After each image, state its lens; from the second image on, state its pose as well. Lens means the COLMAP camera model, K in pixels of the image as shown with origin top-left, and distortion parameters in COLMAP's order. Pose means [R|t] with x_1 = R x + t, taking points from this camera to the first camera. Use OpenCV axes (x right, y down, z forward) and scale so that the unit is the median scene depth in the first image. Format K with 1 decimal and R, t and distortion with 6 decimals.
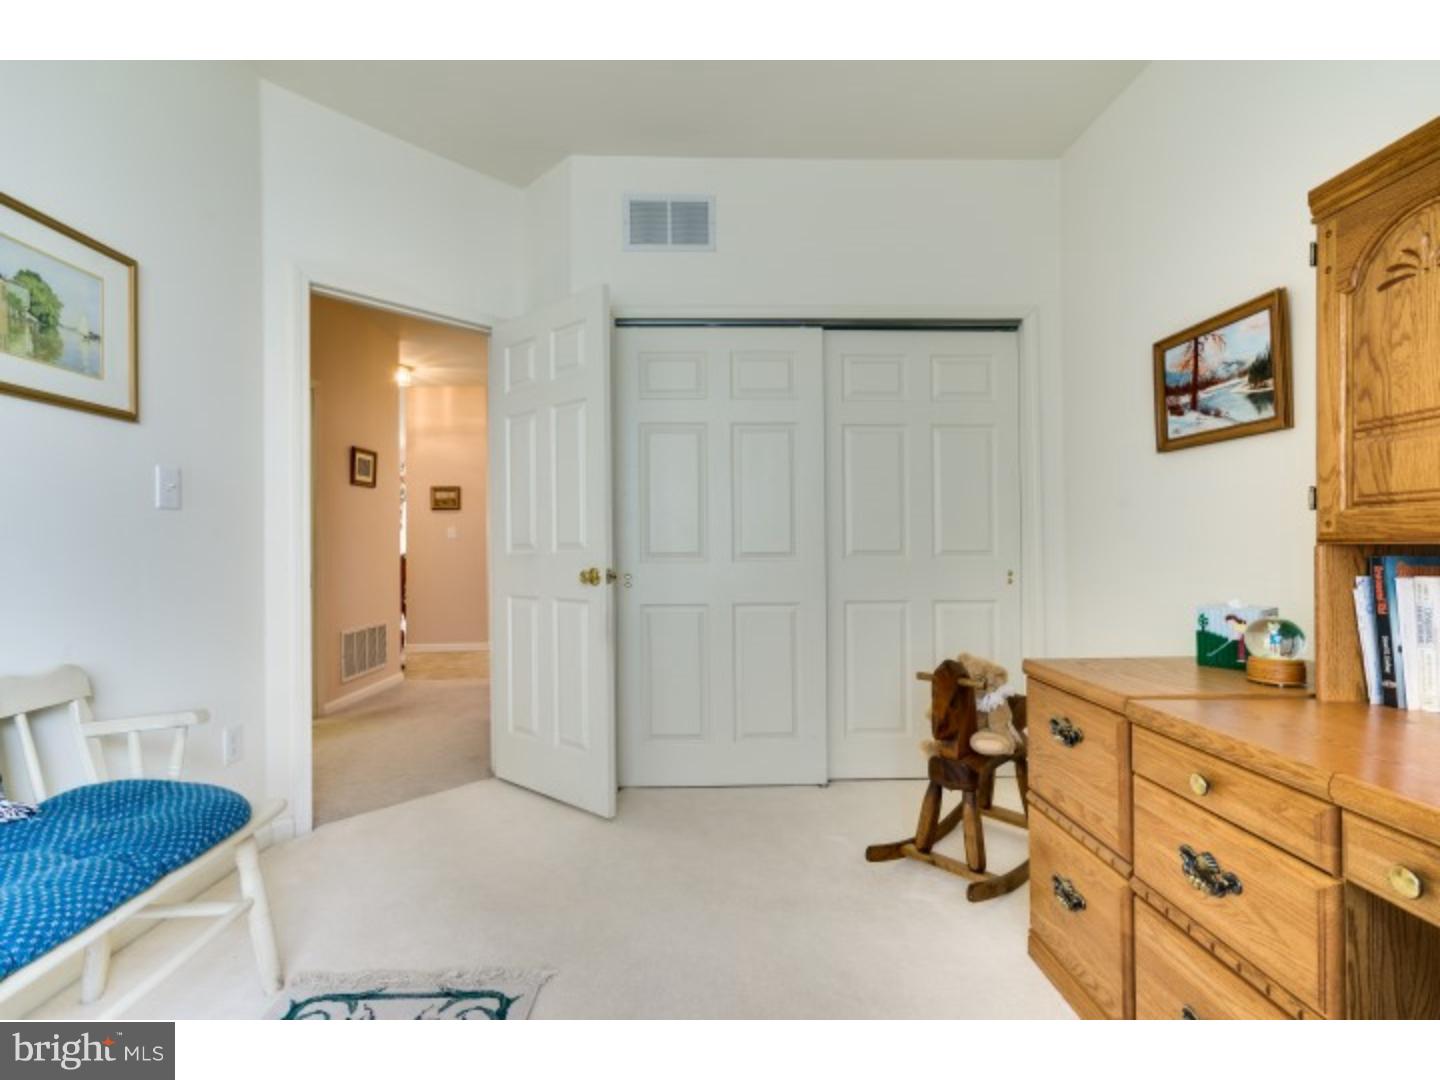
lens RADIAL K [[671.1, 0, 720.3], [0, 671.1, 542.7], [0, 0, 1]] dist [-0.056884, 0.019057]
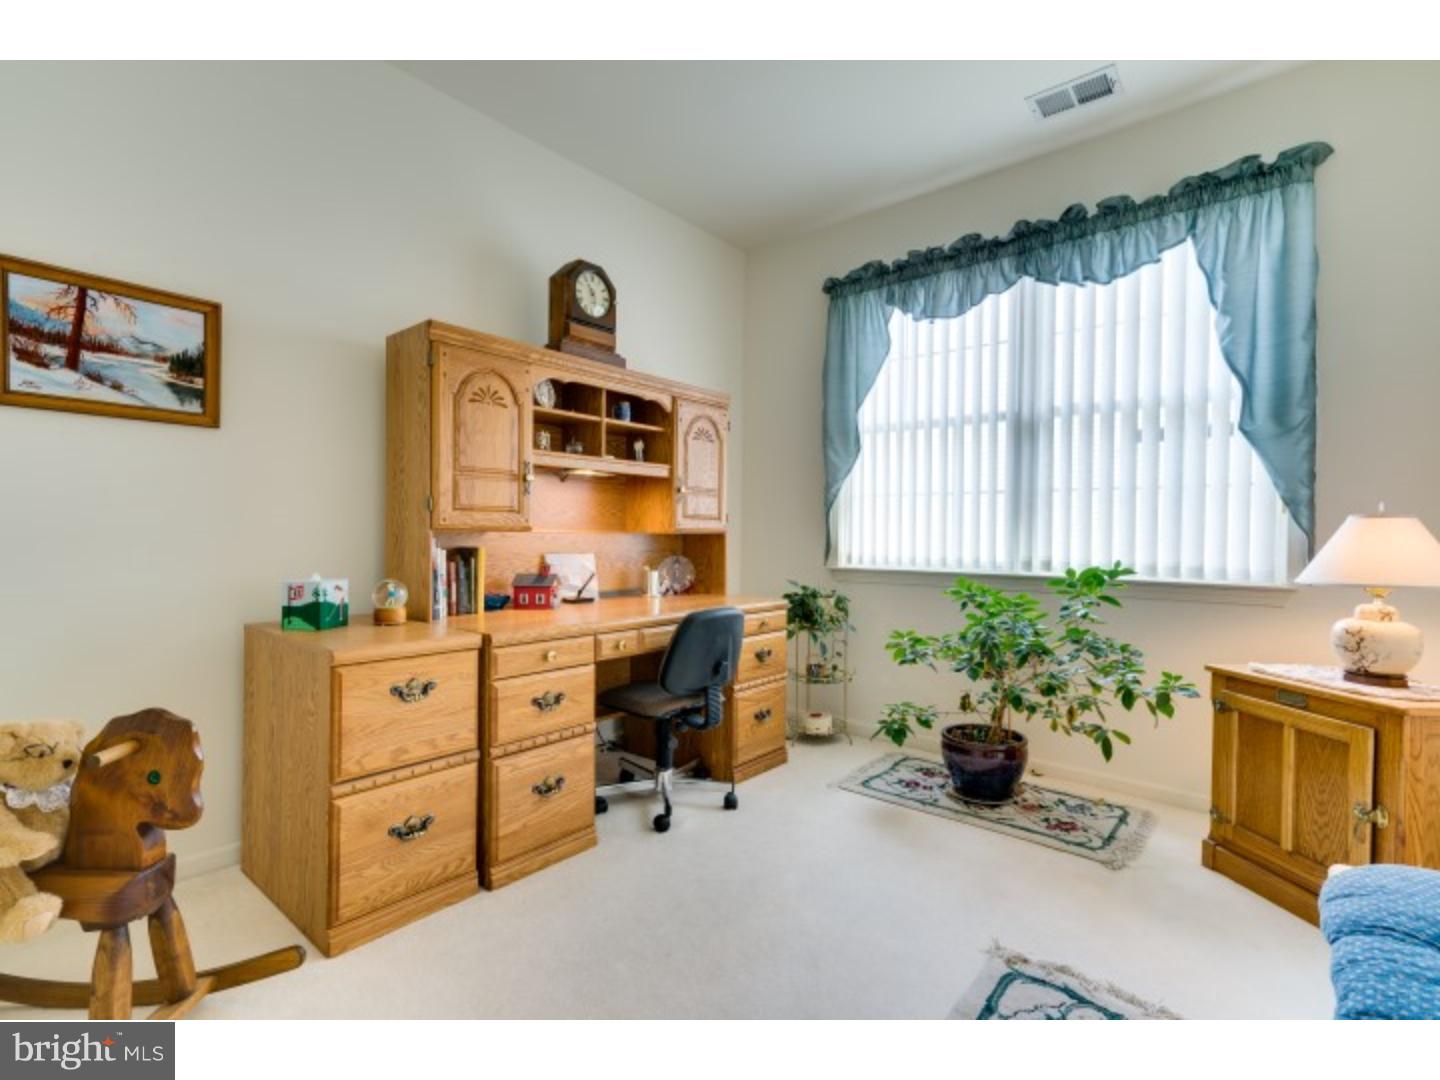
lens RADIAL K [[656.9, 0, 720.0], [0, 656.9, 540.0], [0, 0, 1]] dist [0.000721, 0.000053]
pose [[-0.759549, -0.004477, 0.650434, -0.534482], [-0.005462, 0.999985, 0.000505, 0.014330], [-0.650427, -0.003170, -0.759562, 1.267532]]
